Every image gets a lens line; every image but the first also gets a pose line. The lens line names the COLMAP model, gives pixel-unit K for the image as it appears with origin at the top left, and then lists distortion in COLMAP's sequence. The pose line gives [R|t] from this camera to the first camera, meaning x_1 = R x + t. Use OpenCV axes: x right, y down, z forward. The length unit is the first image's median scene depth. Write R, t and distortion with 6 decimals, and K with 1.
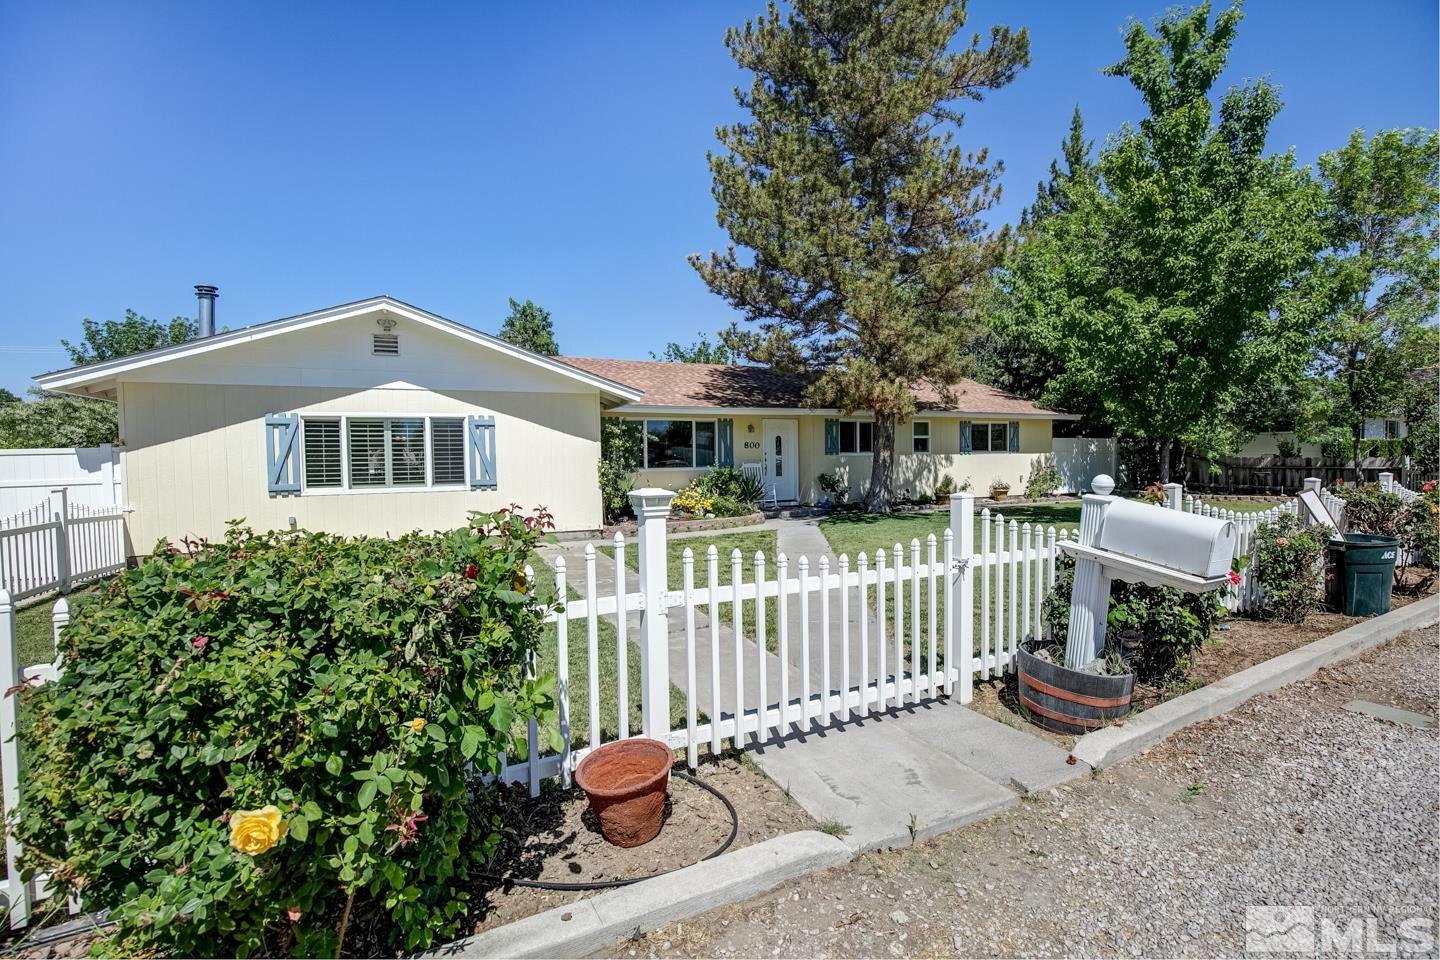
lens RADIAL K [[673.8, 0, 715.5], [0, 673.8, 457.2], [0, 0, 1]] dist [-0.000460, 0.000129]
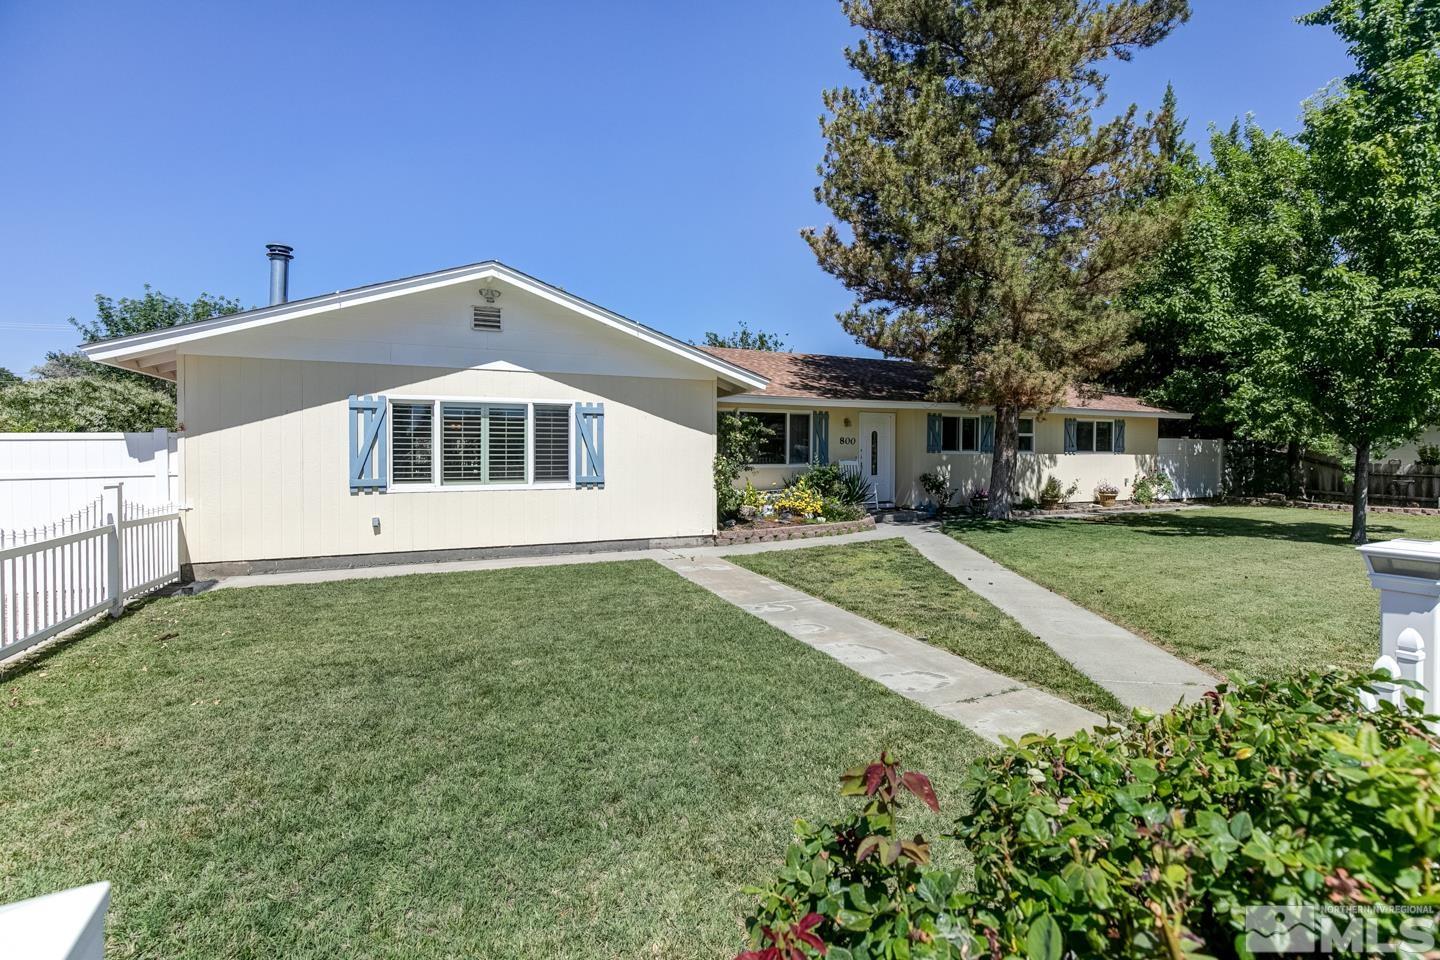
lens RADIAL K [[672.5, 0, 720.2], [0, 672.5, 434.2], [0, 0, 1]] dist [0.029179, -0.009693]
pose [[0.999844, 0.017158, -0.004082, -0.140343], [-0.017249, 0.999573, -0.023581, -0.002846], [0.003676, 0.023648, 0.999714, 0.106386]]
